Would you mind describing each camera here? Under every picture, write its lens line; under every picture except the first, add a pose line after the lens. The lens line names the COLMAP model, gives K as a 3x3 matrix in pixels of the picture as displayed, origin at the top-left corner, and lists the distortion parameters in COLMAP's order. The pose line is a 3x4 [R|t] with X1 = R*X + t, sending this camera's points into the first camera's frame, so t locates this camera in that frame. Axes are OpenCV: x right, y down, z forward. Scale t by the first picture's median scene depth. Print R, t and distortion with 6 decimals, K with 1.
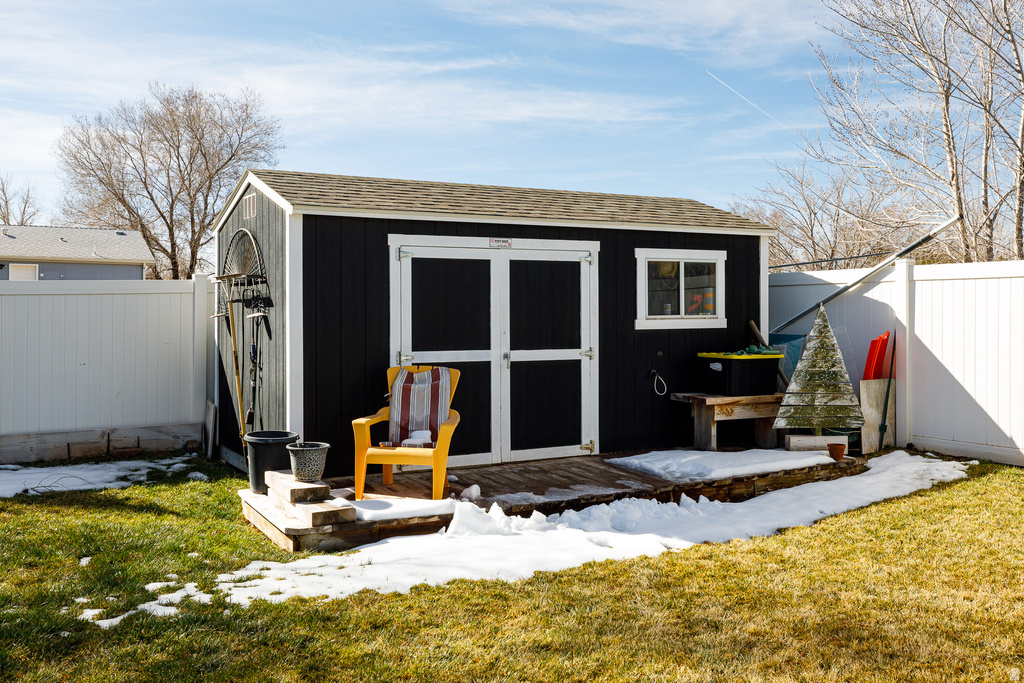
lens RADIAL K [[1034.6, 0, 511.8], [0, 1034.6, 313.7], [0, 0, 1]] dist [0.010150, 0.002643]
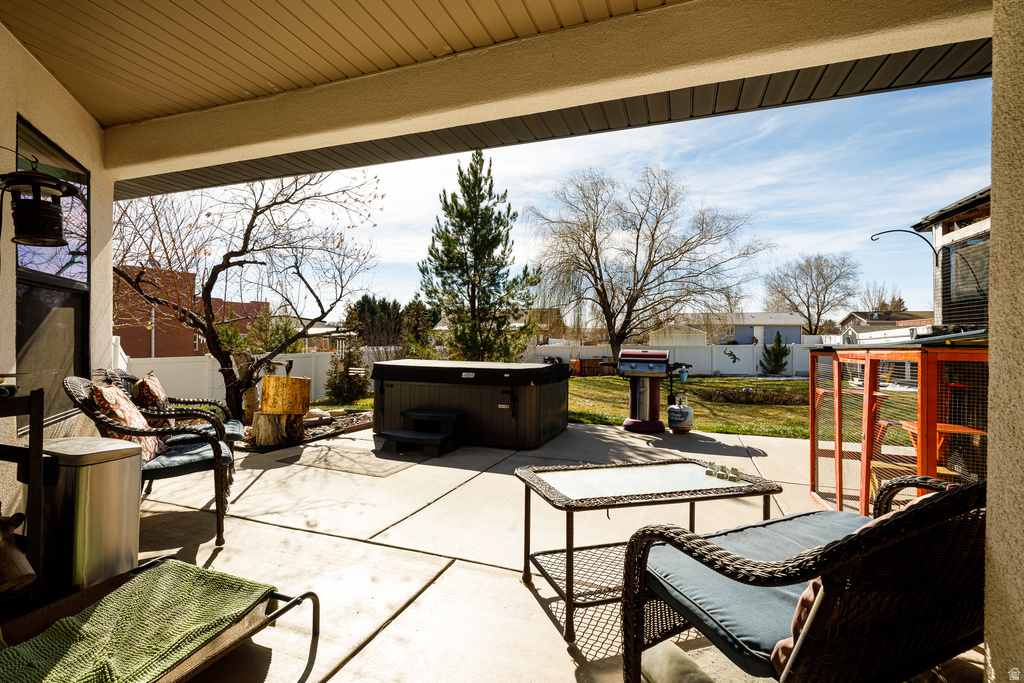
lens RADIAL K [[458.0, 0, 510.3], [0, 458.0, 333.1], [0, 0, 1]] dist [0.001109, 0.000386]
pose [[0.640867, -0.001214, -0.767651, 0.463647], [-0.003424, 0.999984, -0.004440, -0.082157], [0.767644, 0.005474, 0.640853, -1.966266]]
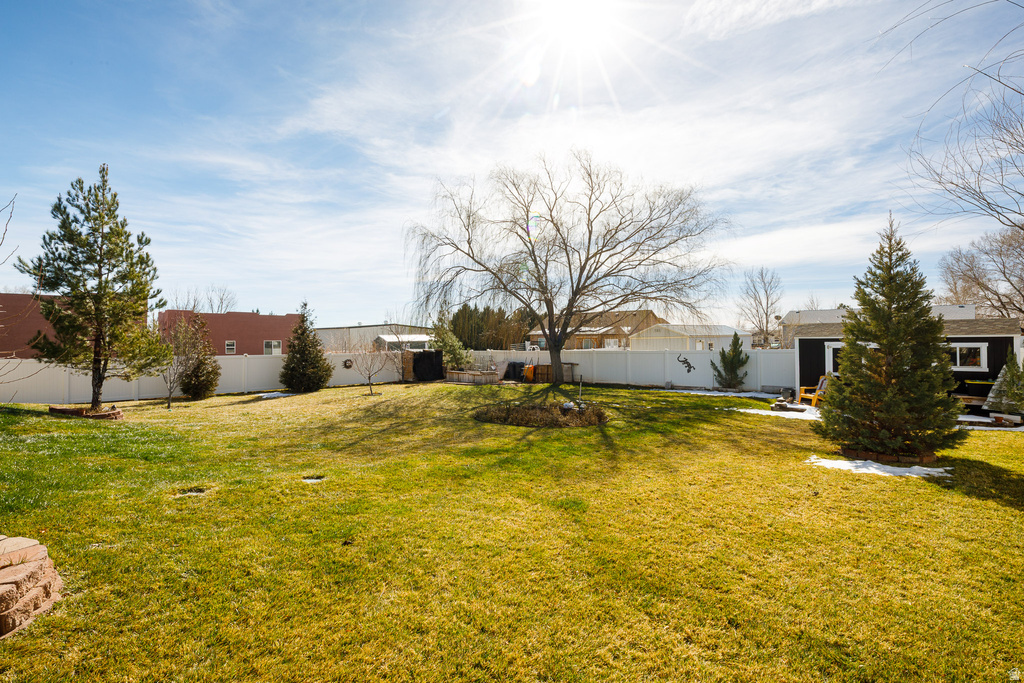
lens RADIAL K [[458.0, 0, 510.3], [0, 458.0, 333.1], [0, 0, 1]] dist [0.001109, 0.000386]
pose [[0.269387, -0.013884, -0.962932, 1.113022], [0.006647, 0.999899, -0.012558, -0.087047], [0.963009, -0.003018, 0.269453, -0.558224]]
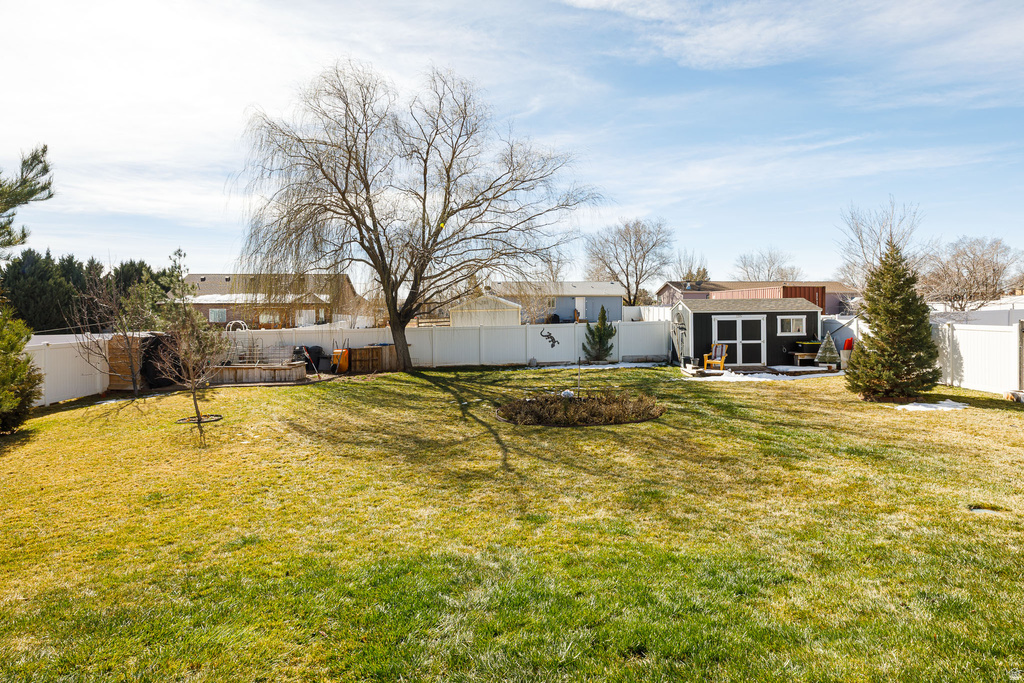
lens RADIAL K [[536.3, 0, 508.8], [0, 536.3, 307.8], [0, 0, 1]] dist [-0.003409, -0.000395]
pose [[0.872341, -0.004251, -0.488880, 0.237935], [0.006762, 0.999971, 0.003371, -0.113293], [0.488852, -0.006247, 0.872345, -1.406643]]
